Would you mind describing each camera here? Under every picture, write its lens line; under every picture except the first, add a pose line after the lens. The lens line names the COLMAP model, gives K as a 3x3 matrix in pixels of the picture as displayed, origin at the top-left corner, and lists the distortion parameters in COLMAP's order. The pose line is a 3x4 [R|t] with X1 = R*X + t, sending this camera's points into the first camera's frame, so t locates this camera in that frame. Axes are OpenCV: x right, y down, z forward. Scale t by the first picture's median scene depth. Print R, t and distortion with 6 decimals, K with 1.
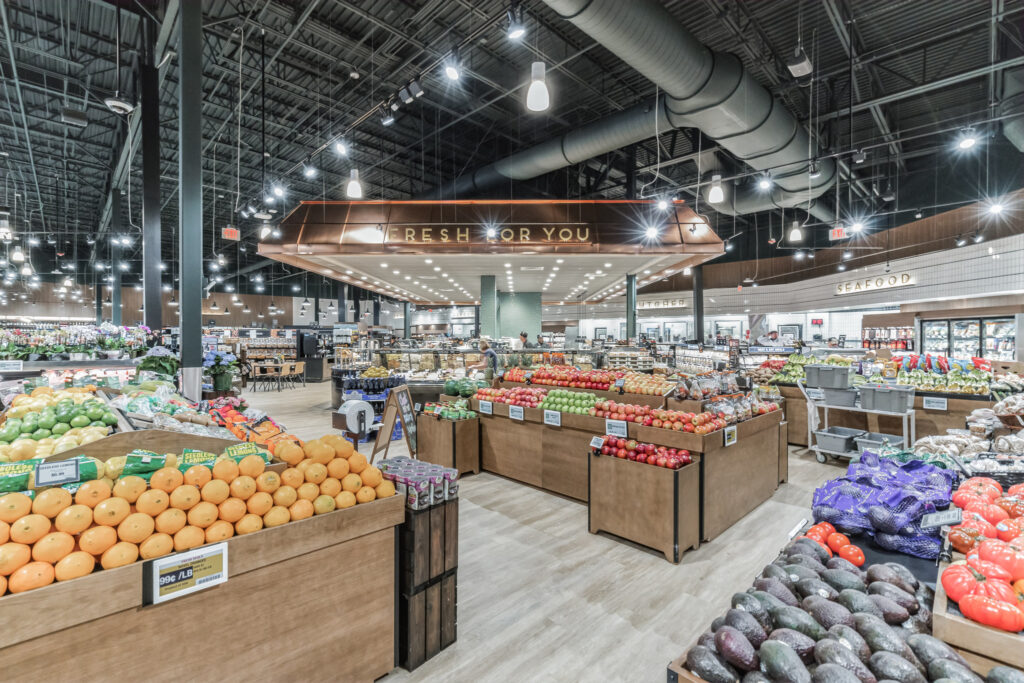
lens RADIAL K [[466.8, 0, 512.3], [0, 466.8, 340.2], [0, 0, 1]] dist [-0.004007, -0.000159]
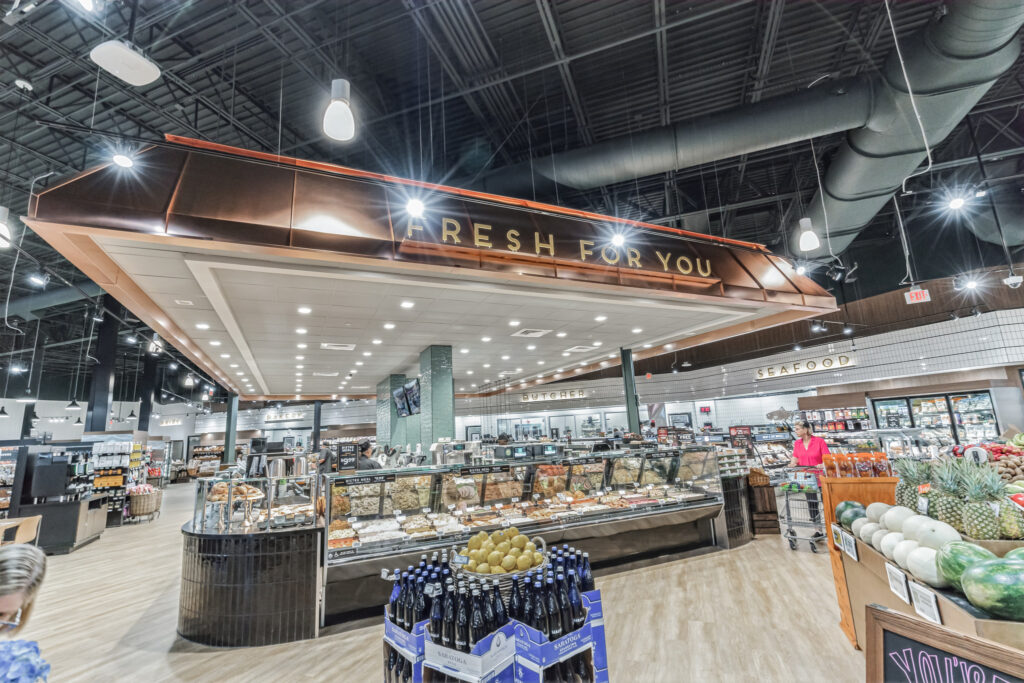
lens RADIAL K [[466.8, 0, 510.8], [0, 466.8, 346.5], [0, 0, 1]] dist [-0.004007, -0.000159]
pose [[0.894454, 0.036966, 0.445629, -0.264809], [0.054363, 0.980195, -0.190426, -0.005316], [-0.443843, 0.194553, 0.874730, 0.392667]]
